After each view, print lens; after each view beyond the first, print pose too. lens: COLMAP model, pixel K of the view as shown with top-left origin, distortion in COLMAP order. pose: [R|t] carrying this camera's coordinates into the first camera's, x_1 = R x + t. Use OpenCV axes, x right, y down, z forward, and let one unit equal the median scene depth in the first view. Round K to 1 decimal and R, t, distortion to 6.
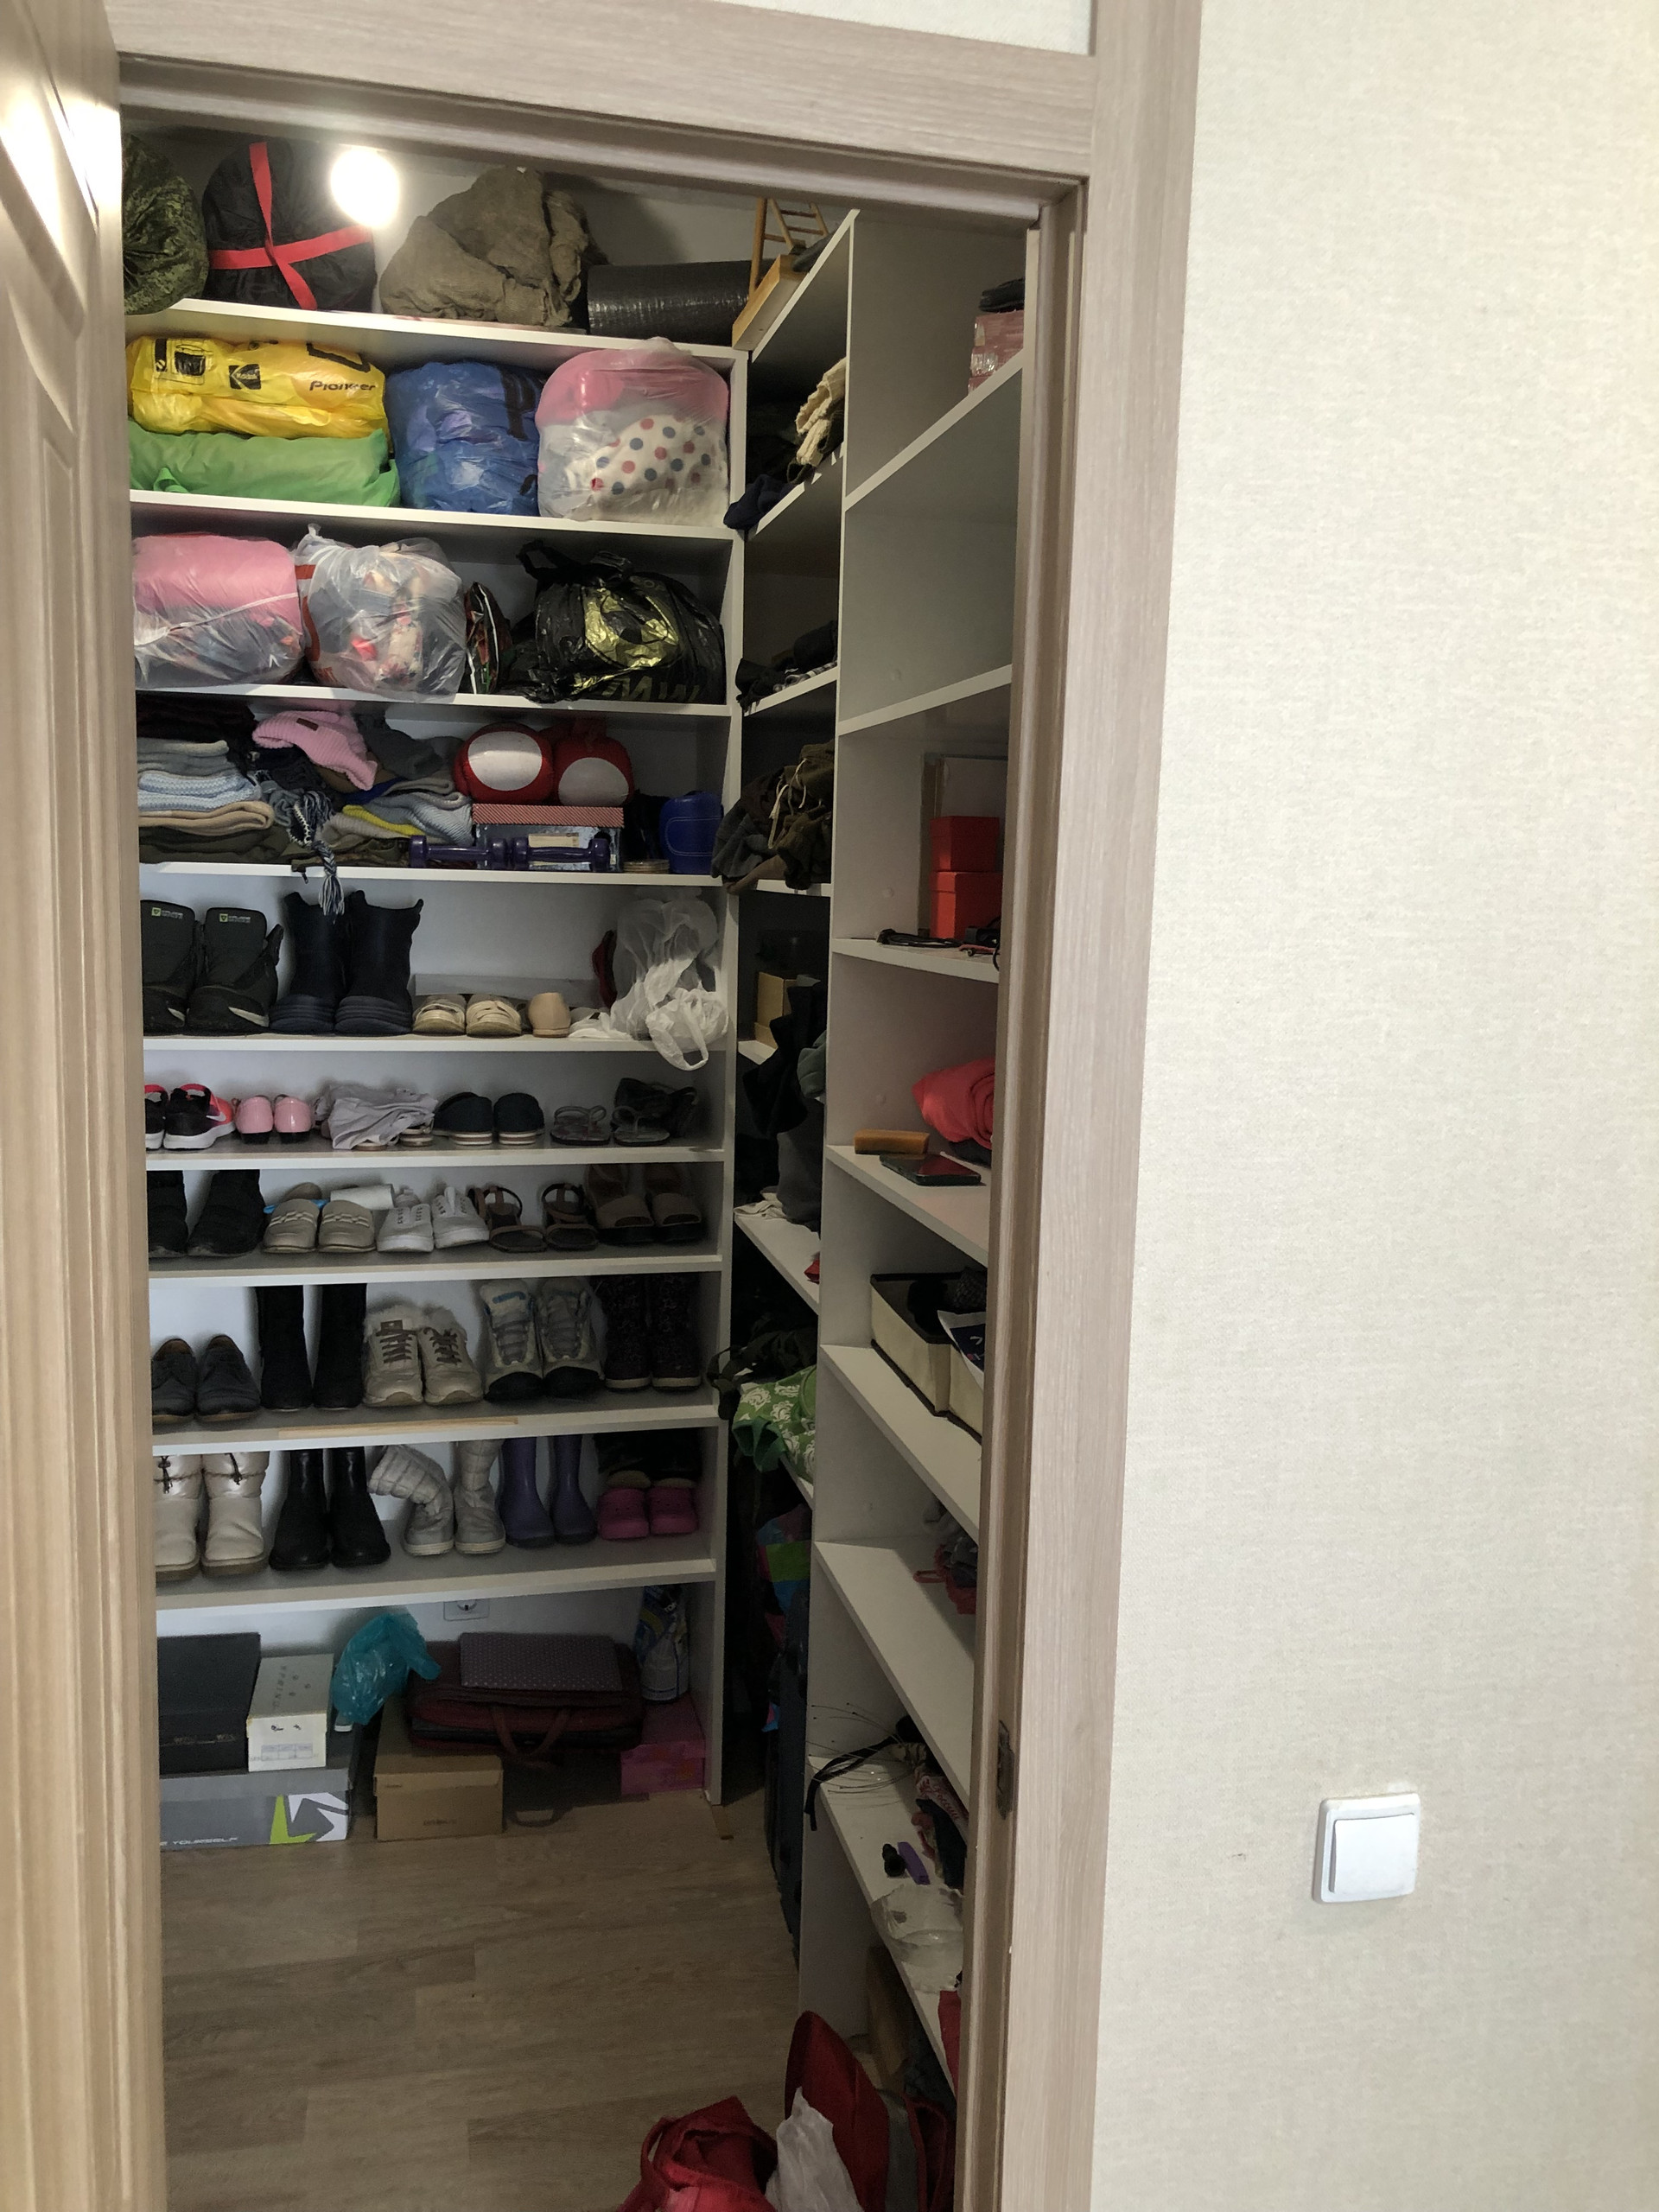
lens RADIAL K [[1816.4, 0, 835.9], [0, 1816.4, 1120.2], [0, 0, 1]] dist [0.041045, -0.049057]
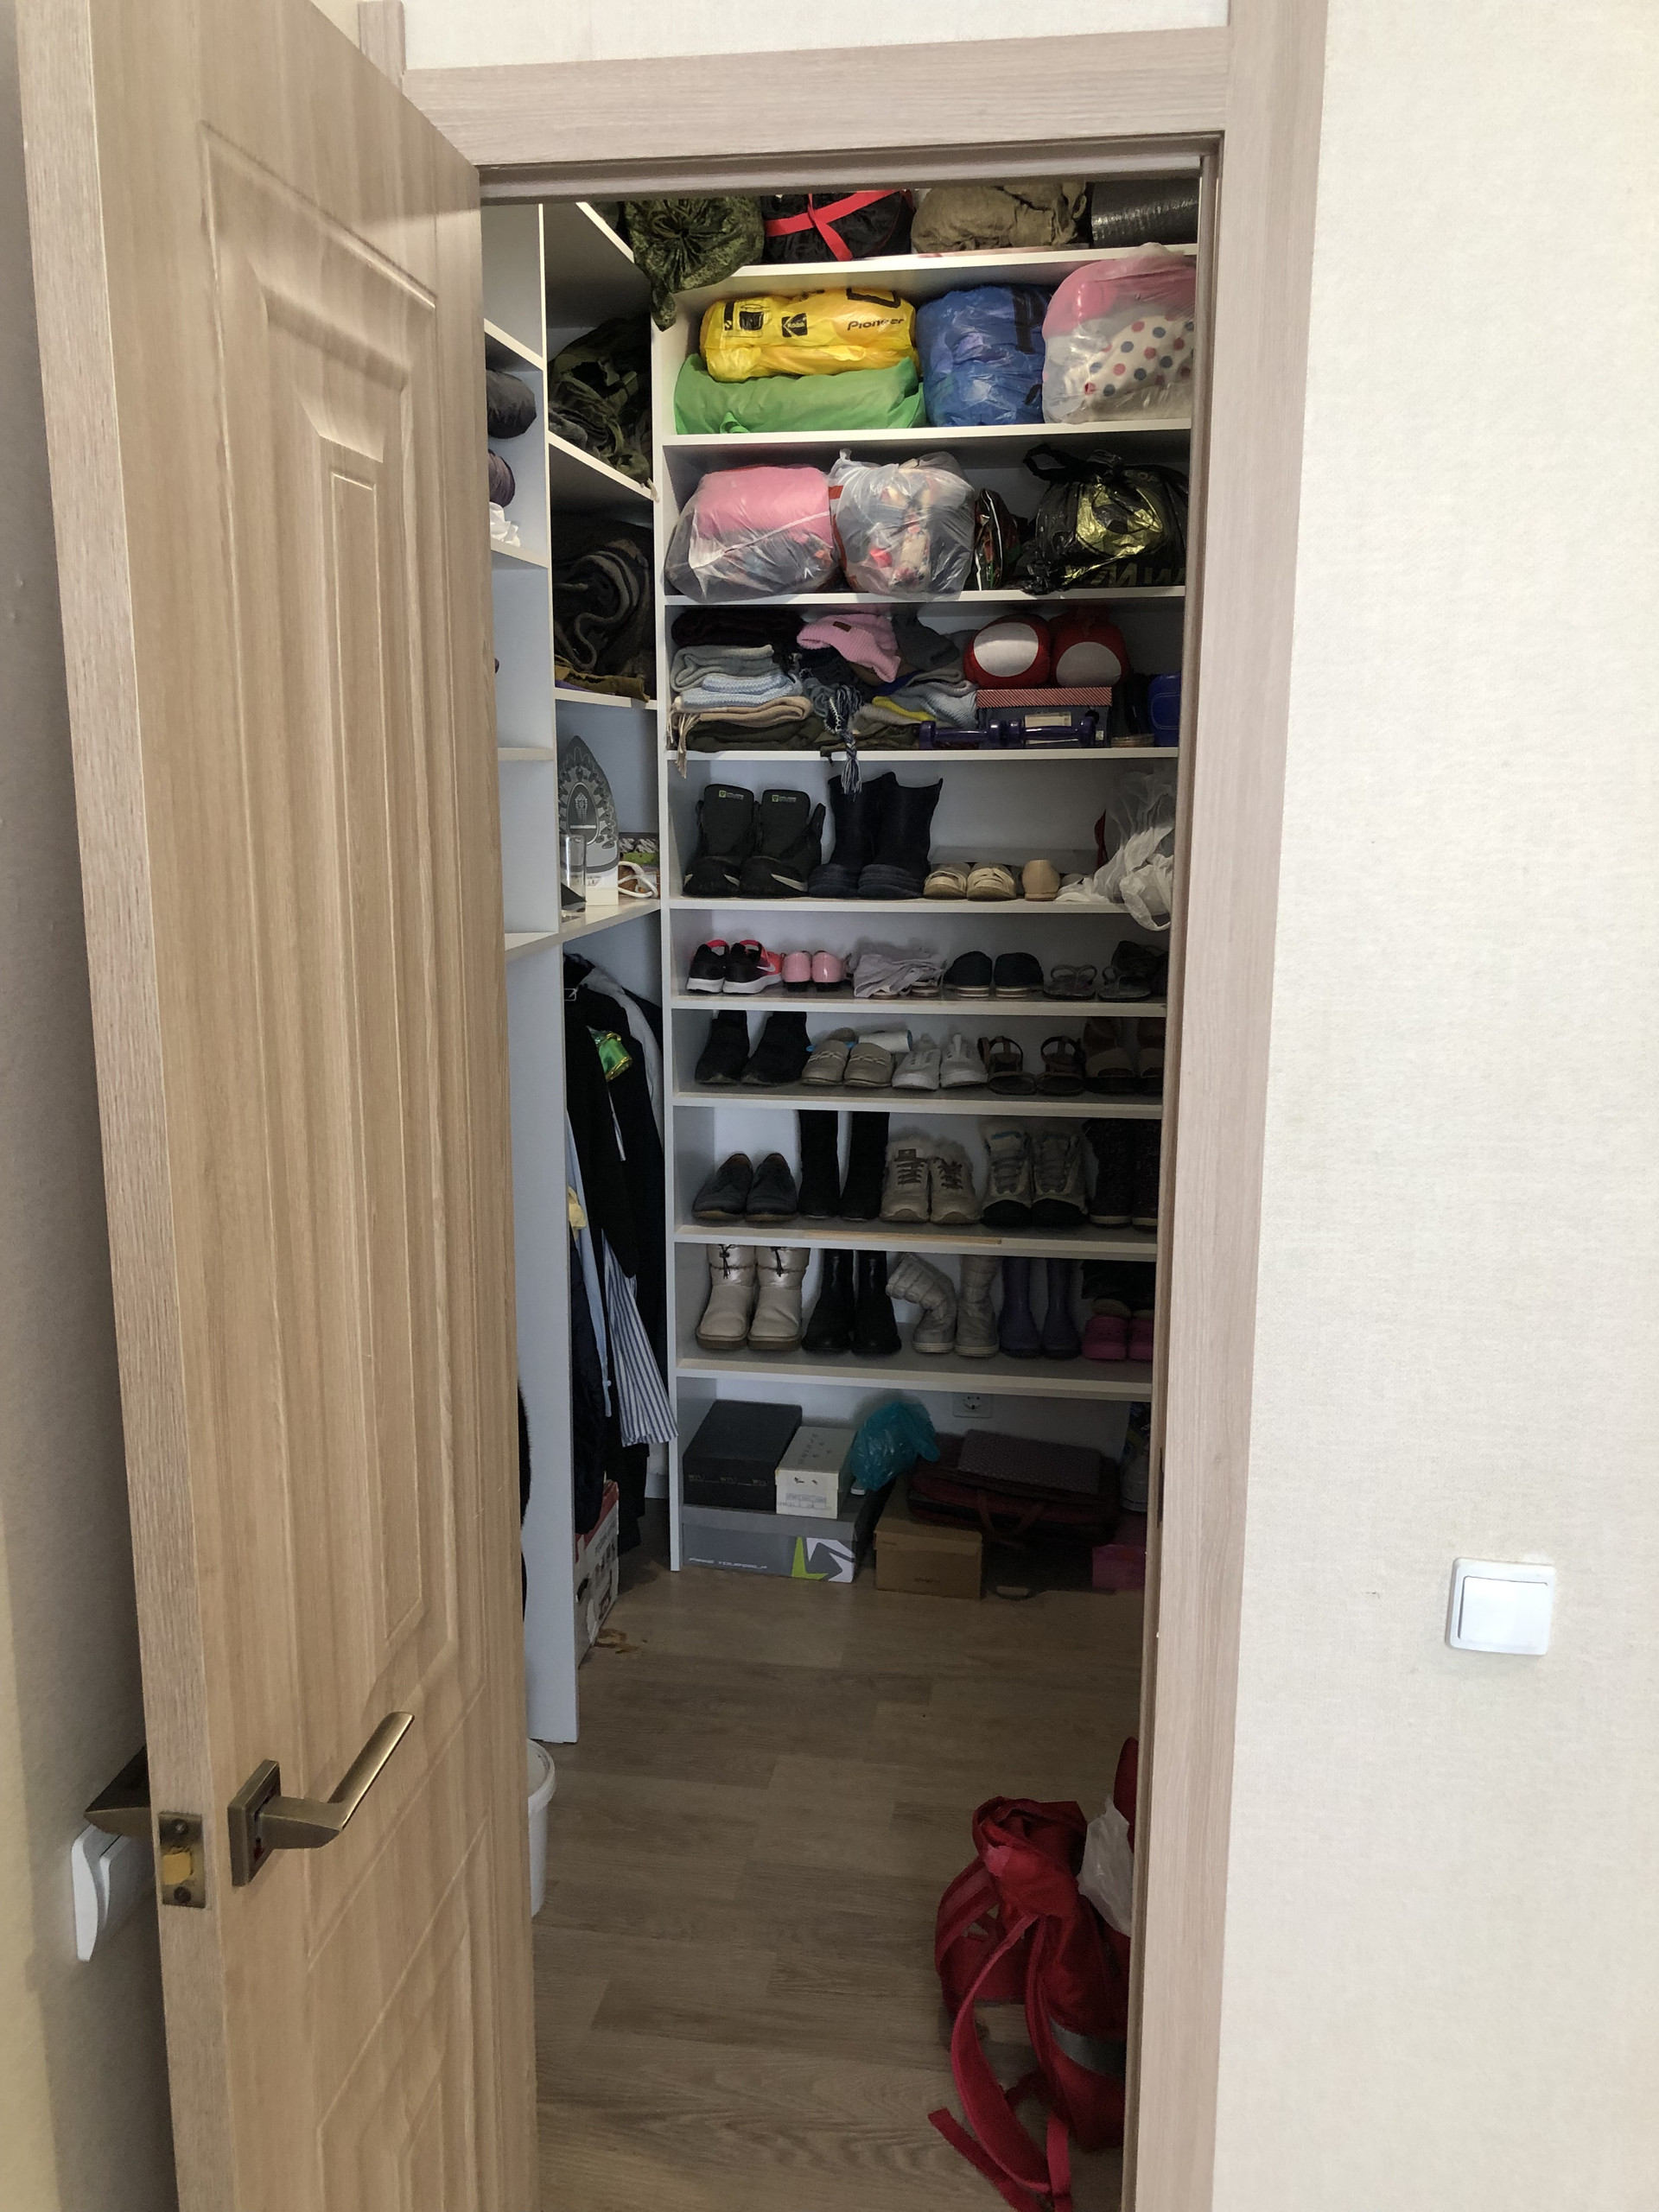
lens RADIAL K [[1816.4, 0, 807.7], [0, 1816.4, 1104.7], [0, 0, 1]] dist [0.041045, -0.049057]
pose [[0.921492, 0.049491, -0.385232, 0.155258], [-0.029111, 0.997859, 0.058561, 0.019188], [0.387306, -0.042749, 0.920960, -0.087276]]
